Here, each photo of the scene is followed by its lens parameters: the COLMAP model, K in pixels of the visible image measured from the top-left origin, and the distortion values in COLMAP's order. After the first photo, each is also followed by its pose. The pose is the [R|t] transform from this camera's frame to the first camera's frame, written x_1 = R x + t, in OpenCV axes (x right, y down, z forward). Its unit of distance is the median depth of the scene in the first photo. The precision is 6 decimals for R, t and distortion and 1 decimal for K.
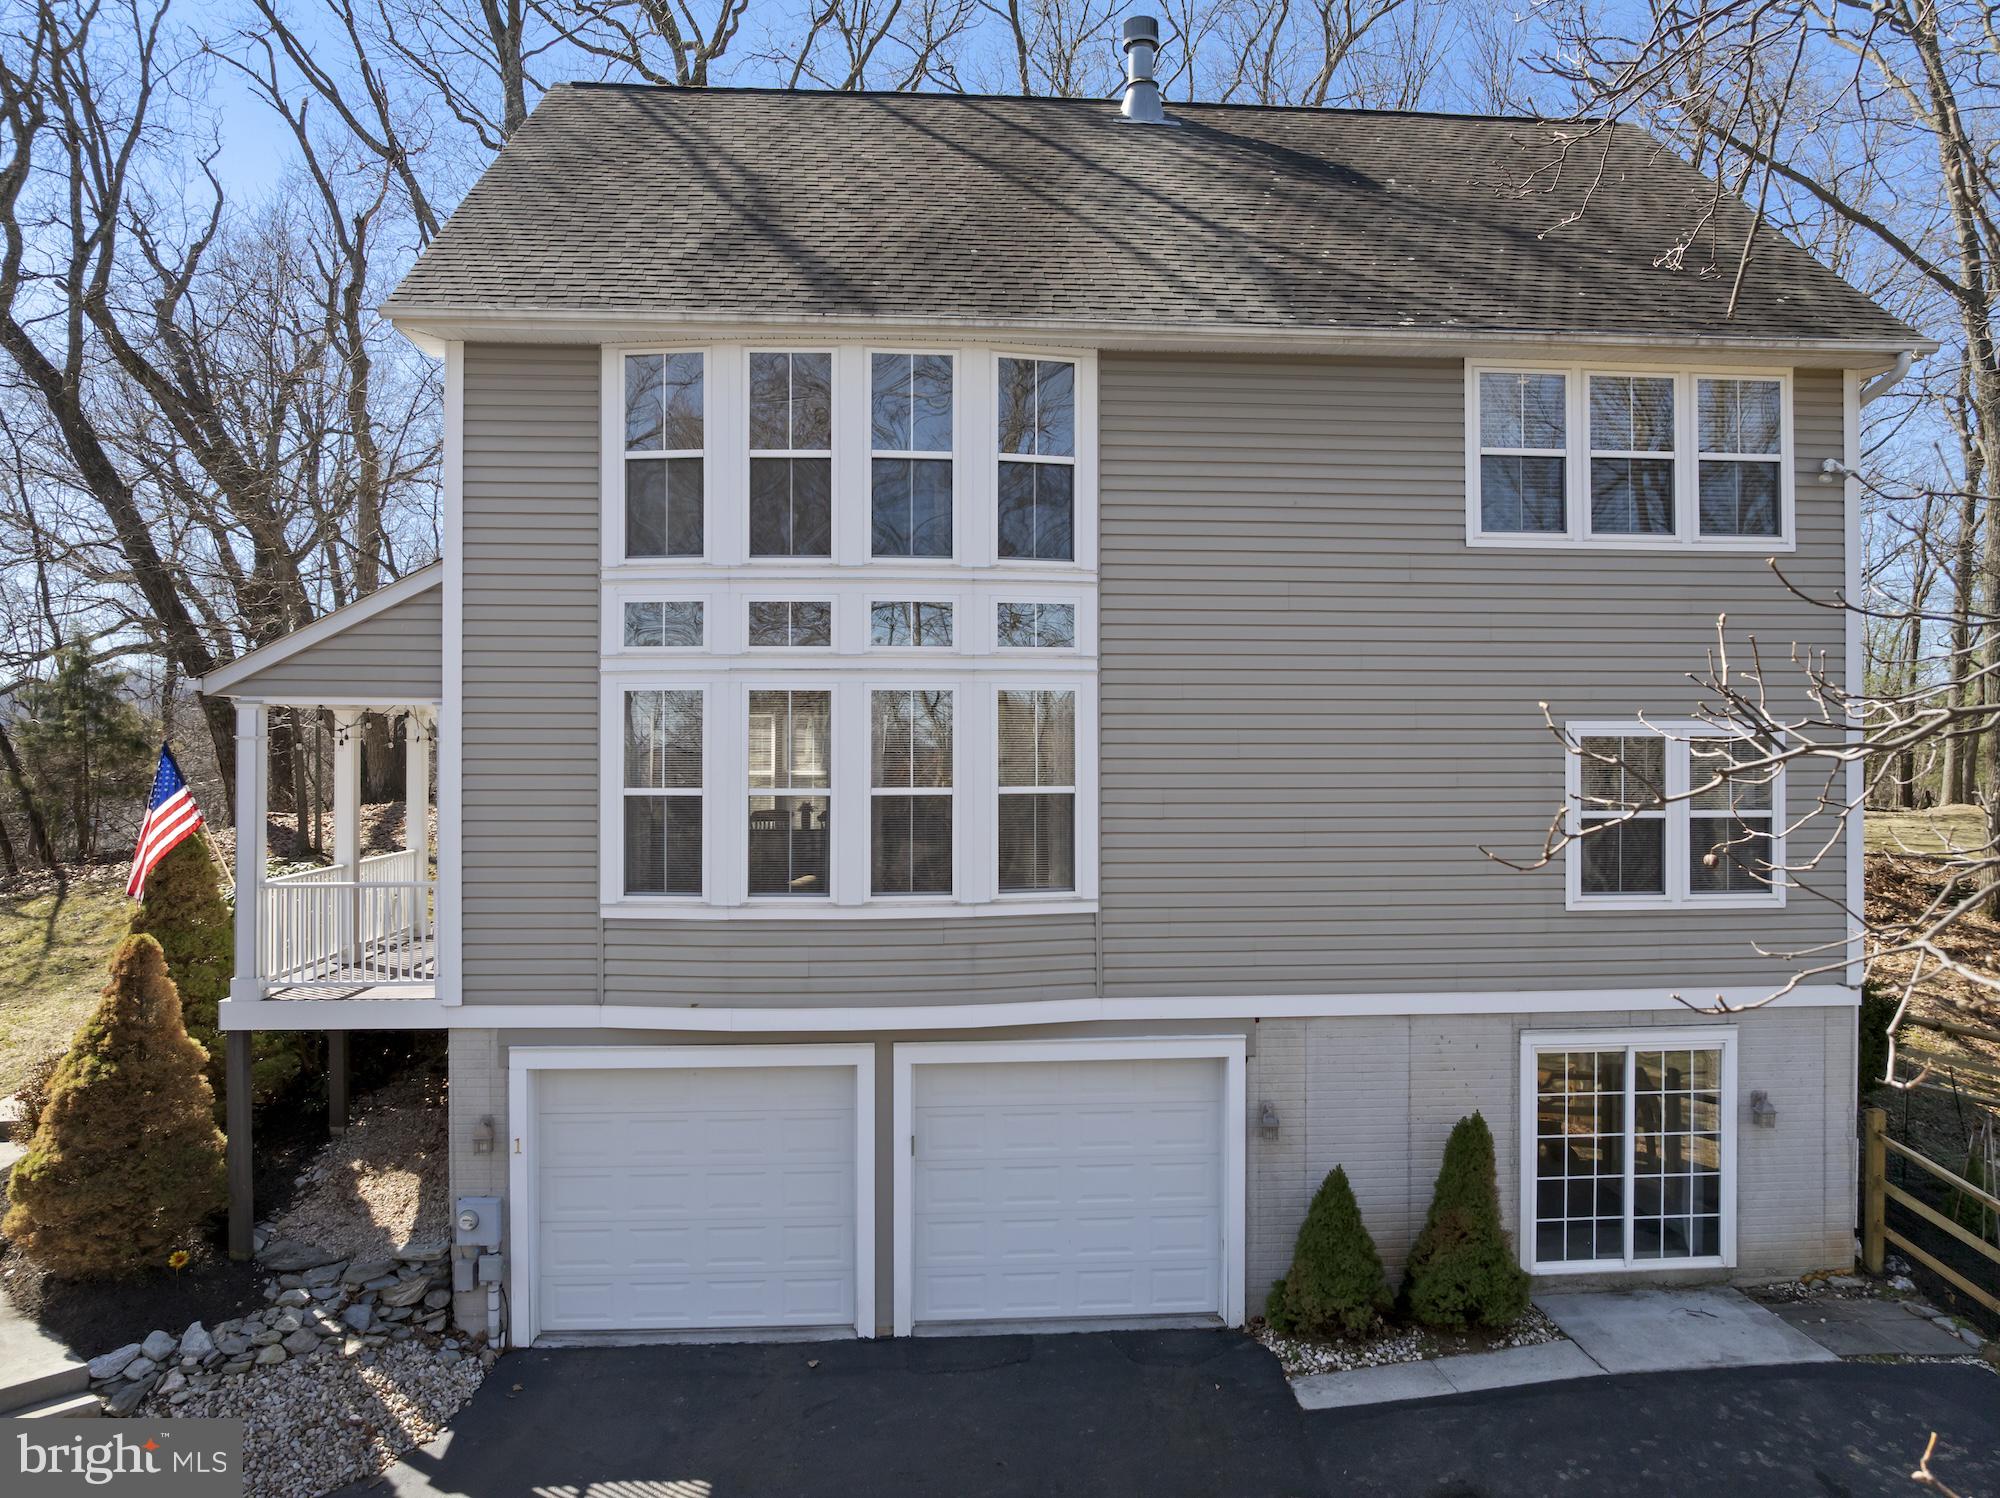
lens RADIAL K [[1390.5, 0, 1000.0], [0, 1390.5, 749.0], [0, 0, 1]] dist [-0.023162, -0.006761]
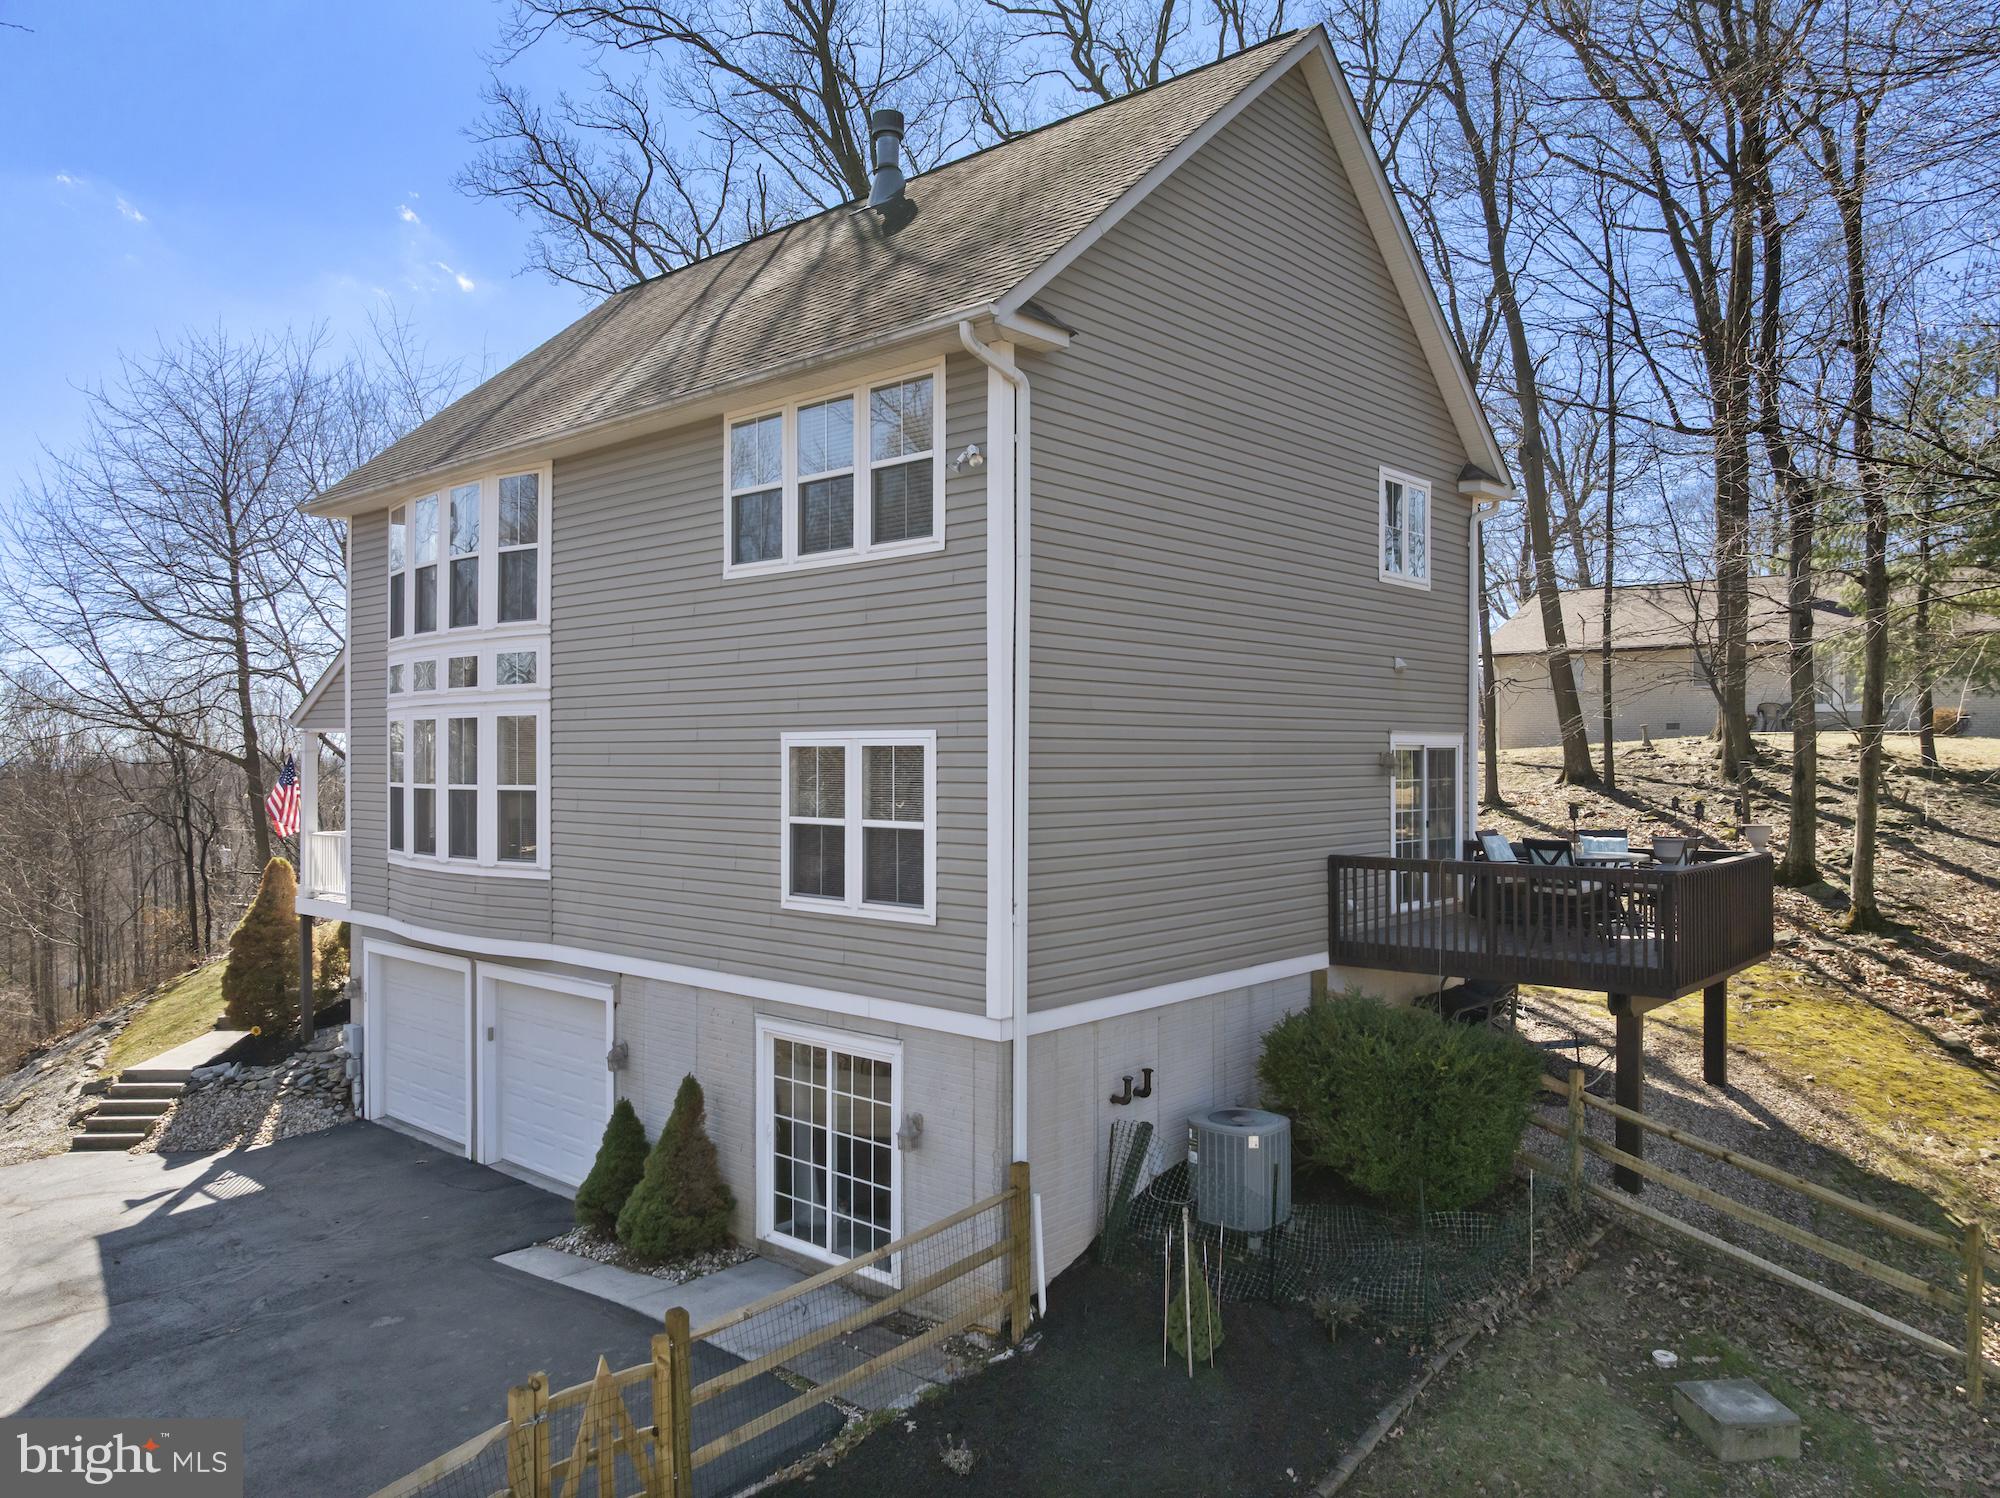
lens RADIAL K [[1421.4, 0, 1000.0], [0, 1421.4, 749.0], [0, 0, 1]] dist [-0.012290, -0.000422]
pose [[0.687715, -0.003279, -0.725974, 1.371422], [0.001400, 0.999994, -0.003191, -0.003590], [0.725980, 0.001178, 0.687715, 0.373823]]
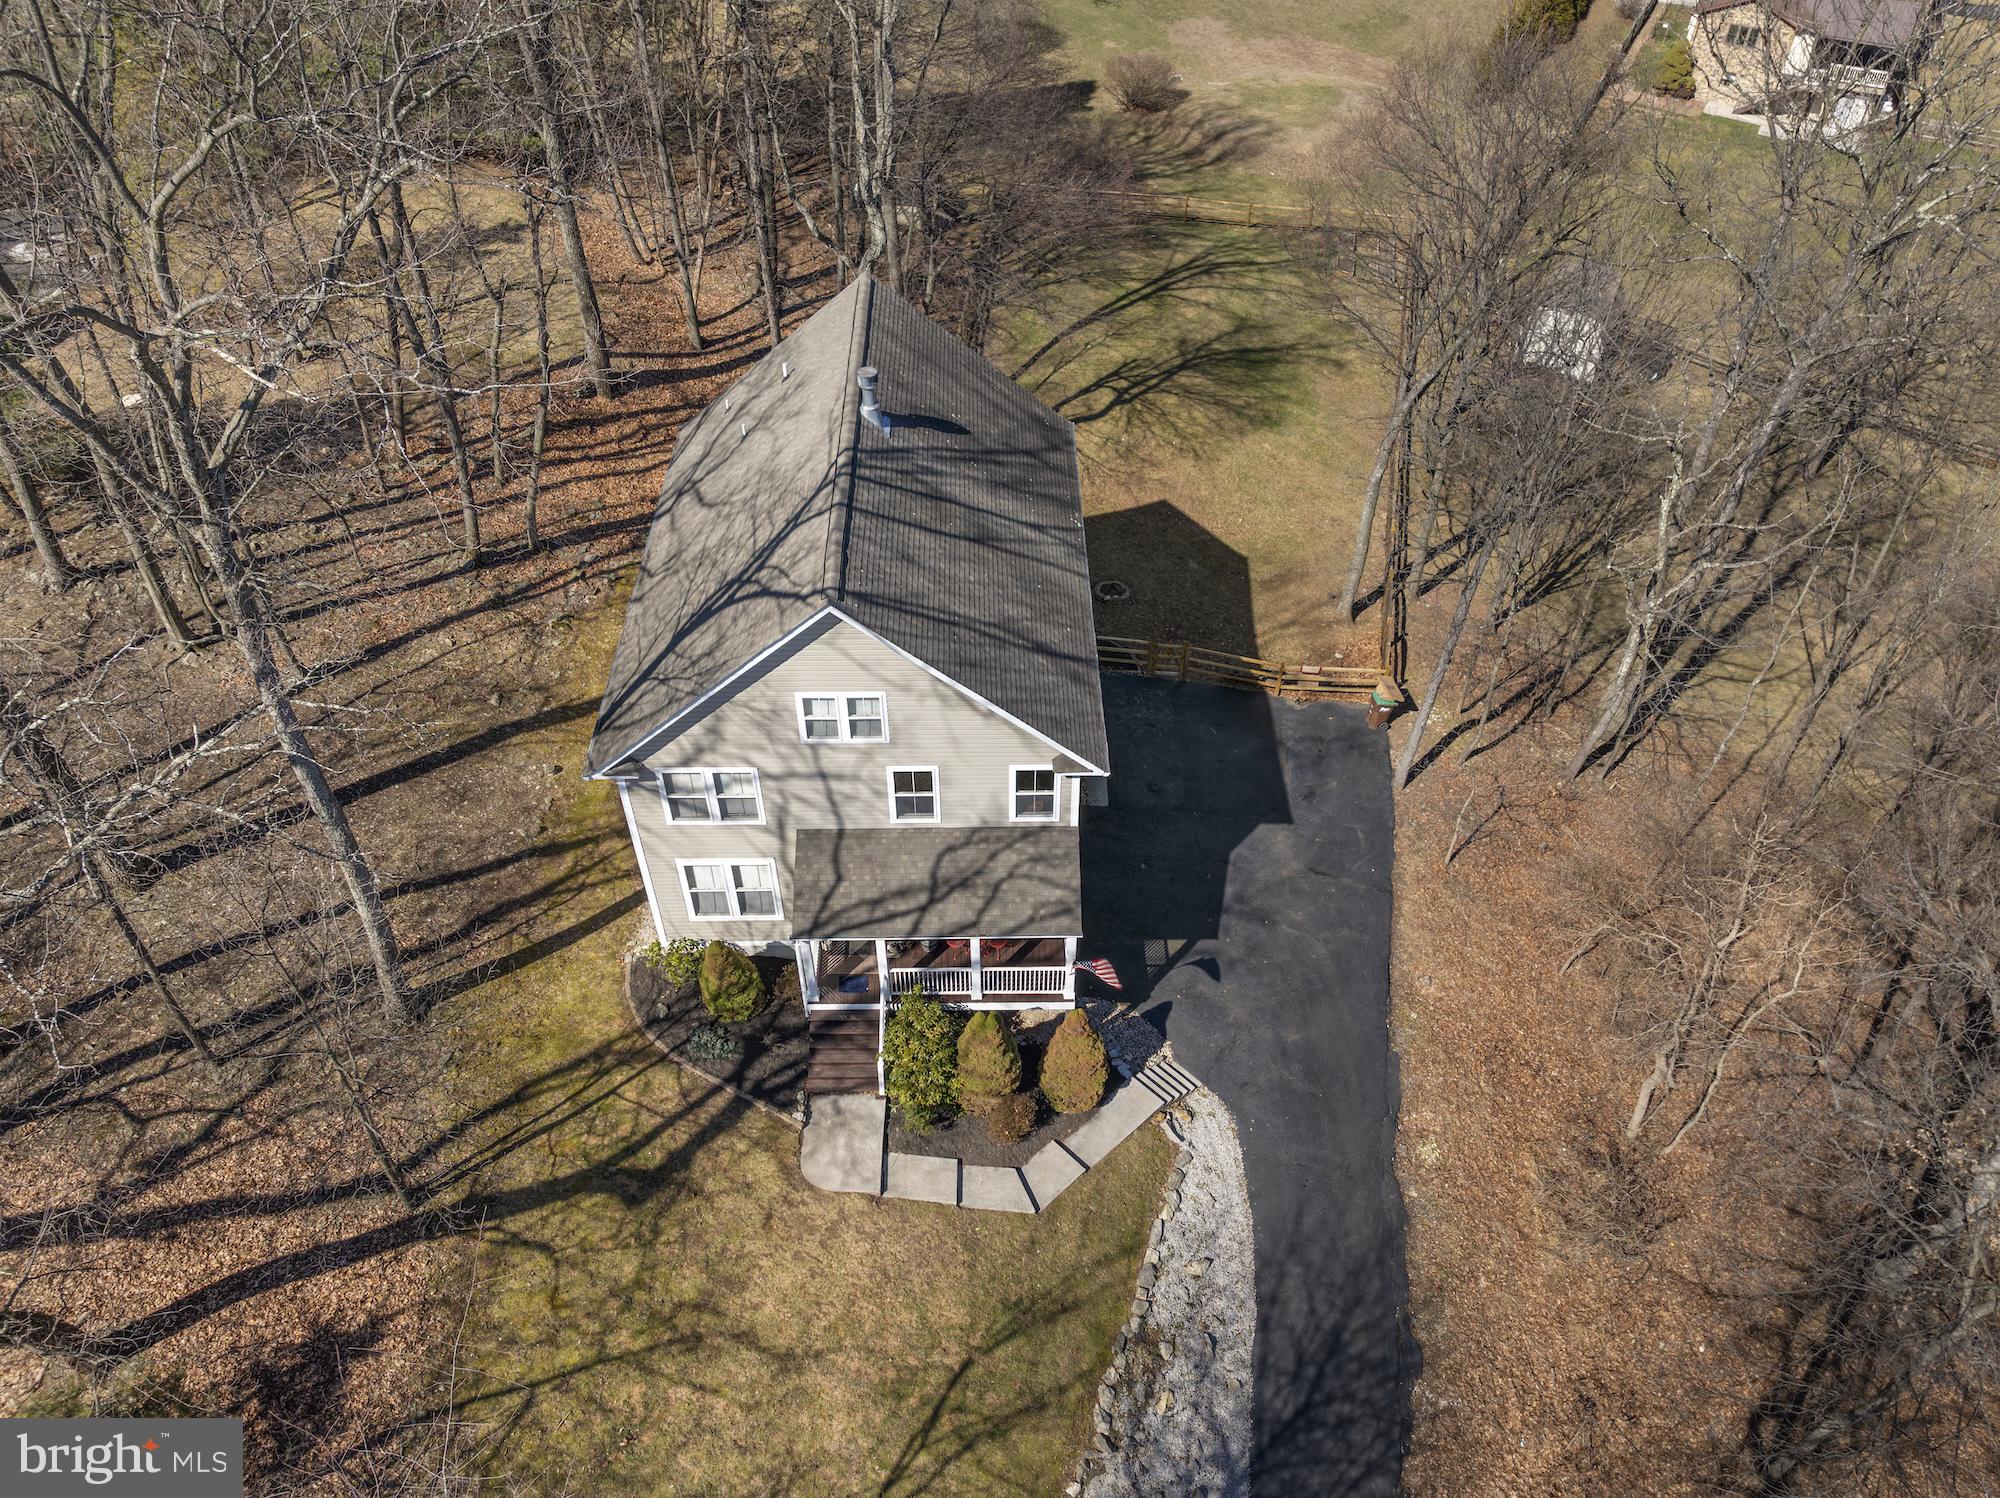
lens RADIAL K [[1421.4, 0, 1000.0], [0, 1421.4, 749.0], [0, 0, 1]] dist [-0.012290, -0.000422]
pose [[0.058074, -0.682452, 0.728620, -2.143248], [0.004091, 0.730008, 0.683426, -1.955192], [-0.998304, -0.036708, 0.045186, 0.995551]]
